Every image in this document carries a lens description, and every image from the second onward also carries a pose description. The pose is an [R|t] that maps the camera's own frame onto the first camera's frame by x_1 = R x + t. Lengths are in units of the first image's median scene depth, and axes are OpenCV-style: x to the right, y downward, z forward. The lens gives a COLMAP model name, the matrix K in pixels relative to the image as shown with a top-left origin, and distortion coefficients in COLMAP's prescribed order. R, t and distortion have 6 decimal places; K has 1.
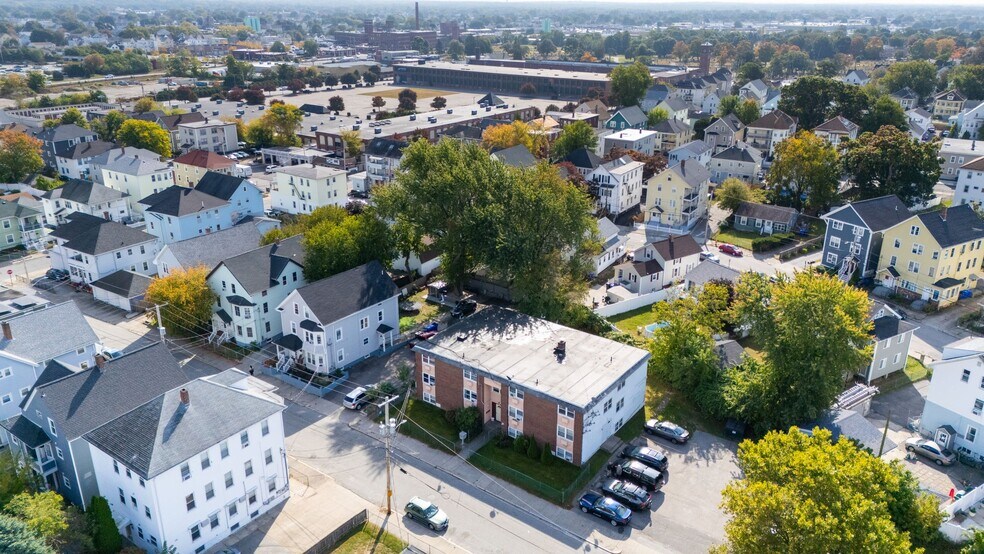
lens RADIAL K [[714.8, 0, 492.0], [0, 714.8, 277.0], [0, 0, 1]] dist [0.098716, -0.108454]
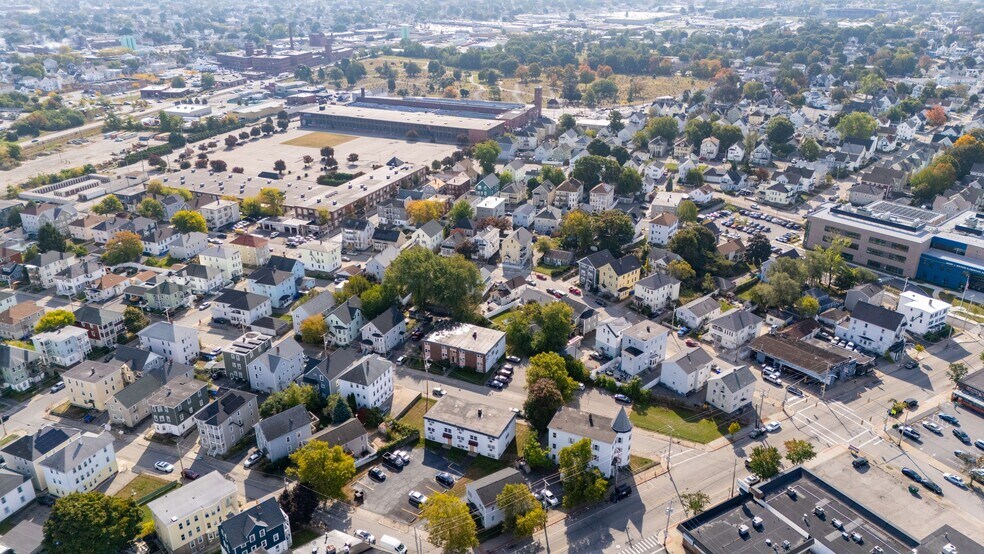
lens RADIAL K [[714.8, 0, 492.0], [0, 714.8, 277.0], [0, 0, 1]] dist [0.098716, -0.108454]
pose [[0.980338, -0.088097, 0.176571, -0.269536], [0.079577, 0.995322, 0.054780, -0.235955], [-0.180571, -0.039652, 0.982762, -1.514015]]
